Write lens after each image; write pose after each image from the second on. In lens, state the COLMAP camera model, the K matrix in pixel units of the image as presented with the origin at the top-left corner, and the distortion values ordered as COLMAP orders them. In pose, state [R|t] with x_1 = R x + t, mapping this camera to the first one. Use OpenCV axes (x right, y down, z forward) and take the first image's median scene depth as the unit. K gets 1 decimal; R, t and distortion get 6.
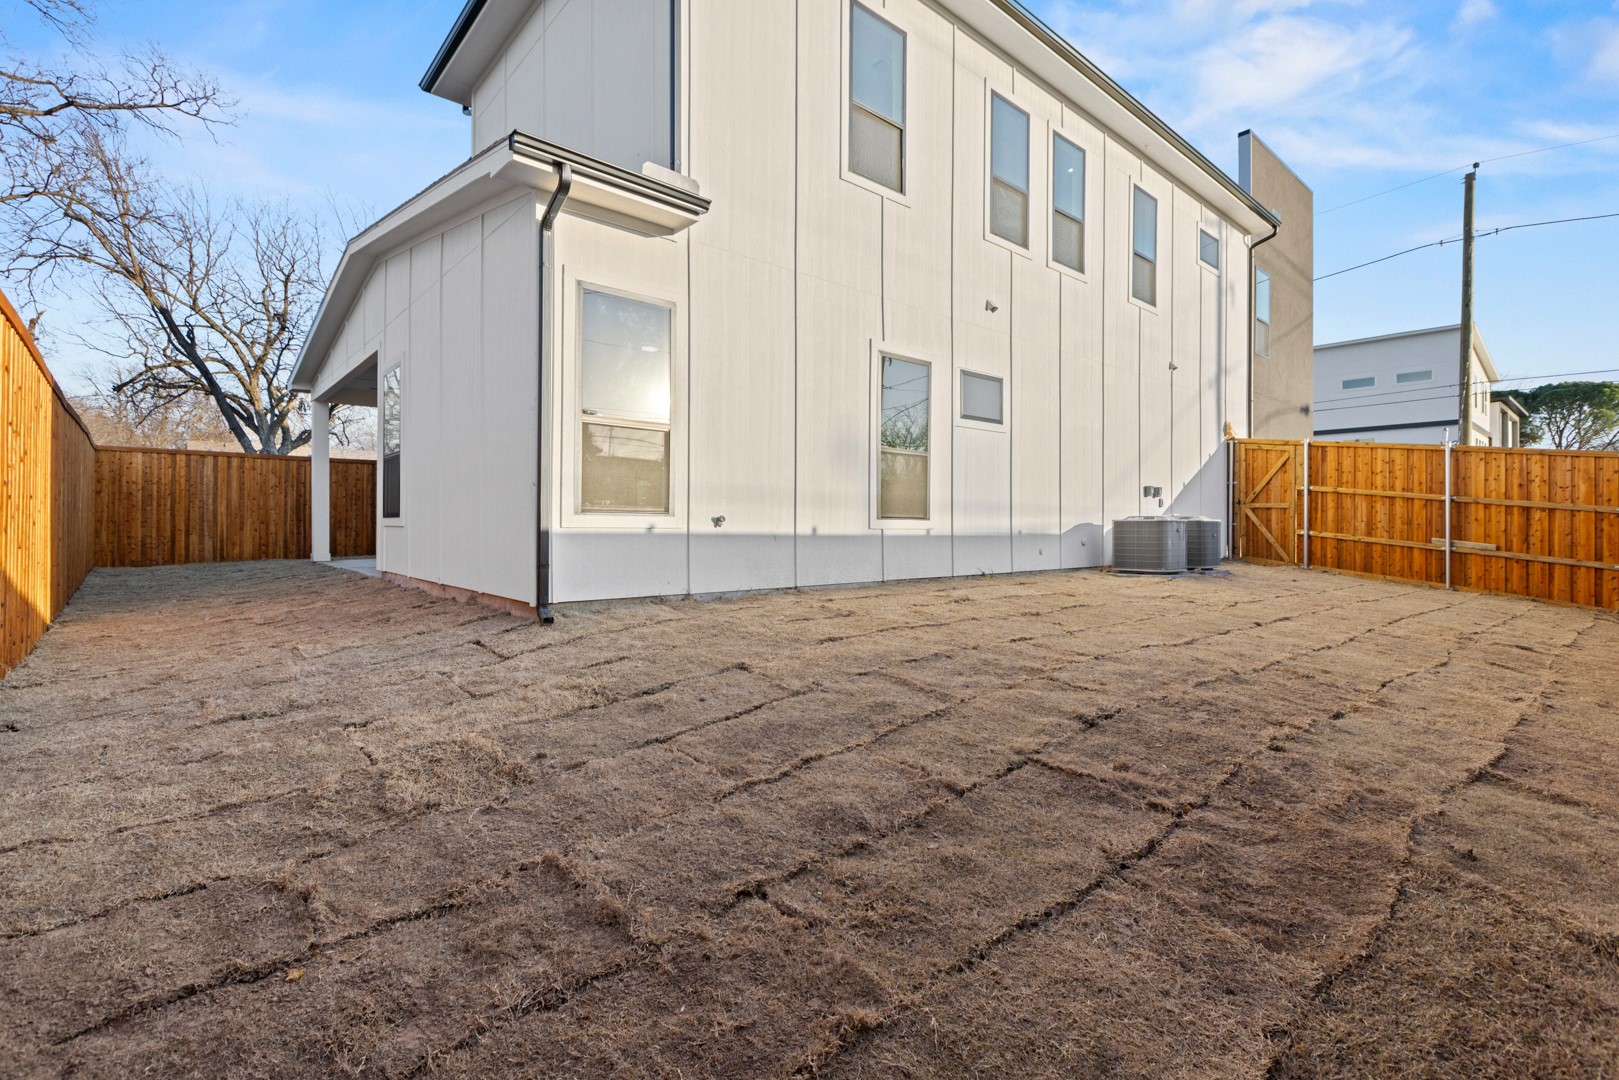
lens RADIAL K [[740.2, 0, 800.8], [0, 740.2, 528.2], [0, 0, 1]] dist [0.000352, -0.000138]
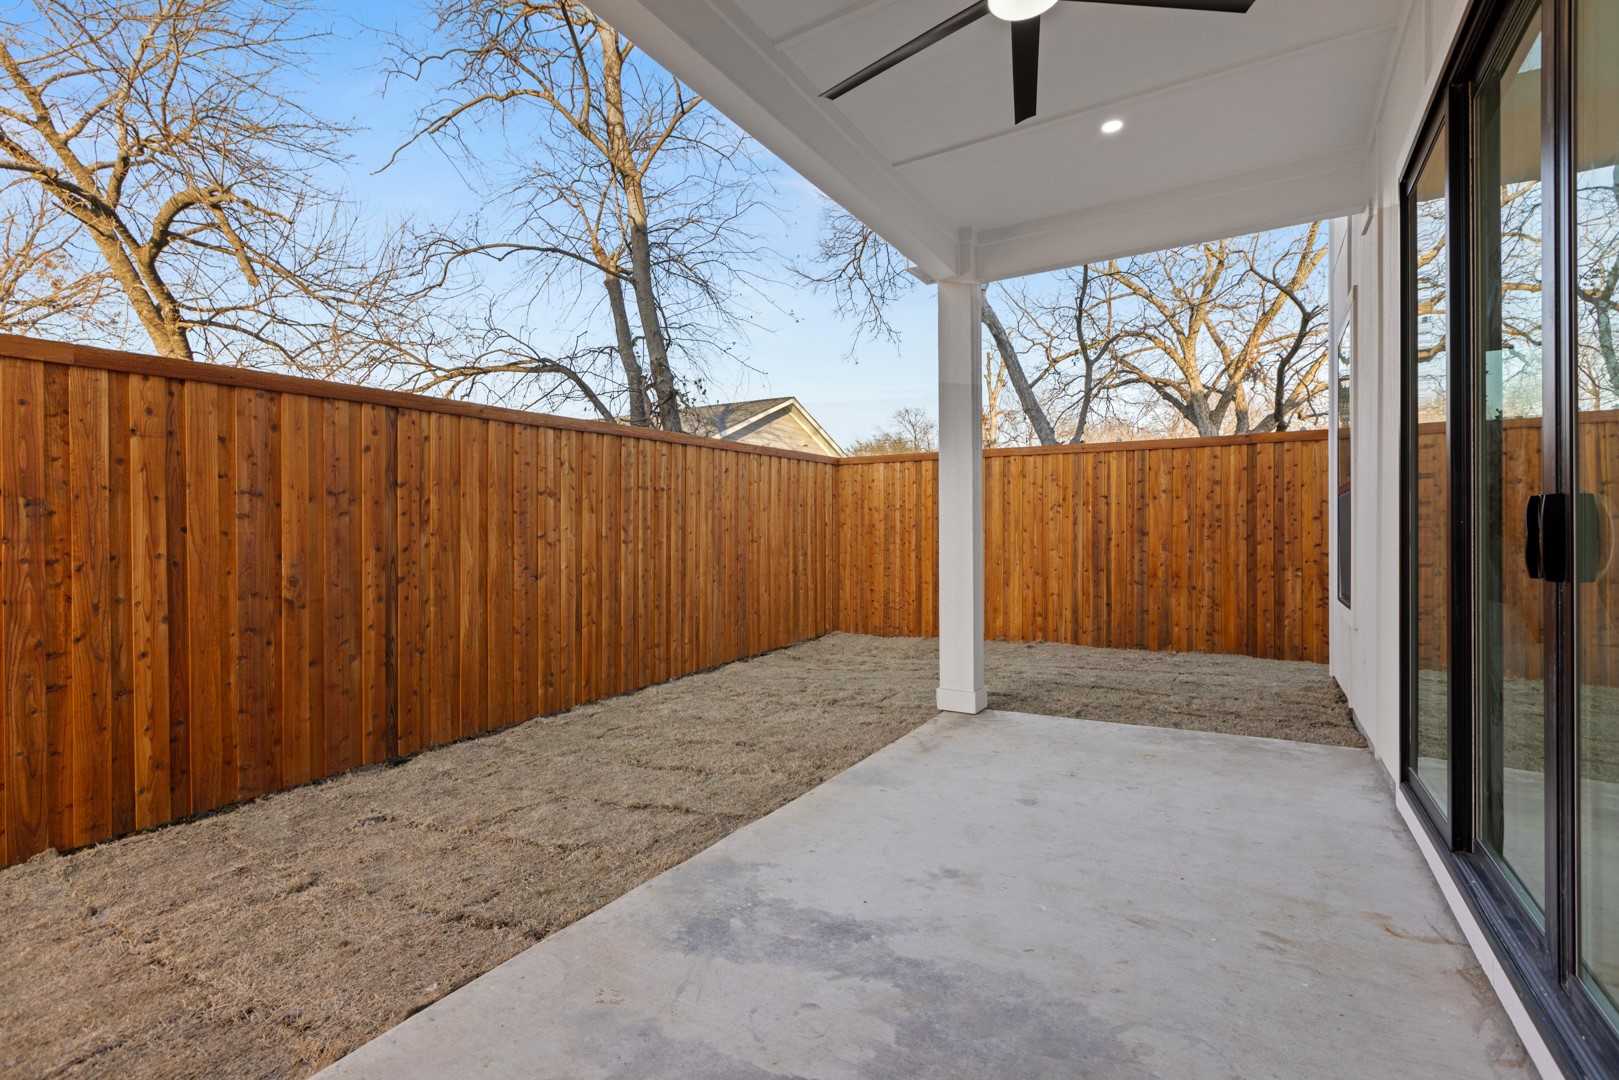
lens RADIAL K [[740.2, 0, 798.4], [0, 740.2, 532.9], [0, 0, 1]] dist [0.000352, -0.000138]
pose [[0.278227, 0.001318, -0.960514, -0.259231], [-0.004267, 0.999991, 0.000136, -0.036959], [0.960506, 0.004061, 0.278230, 0.690052]]
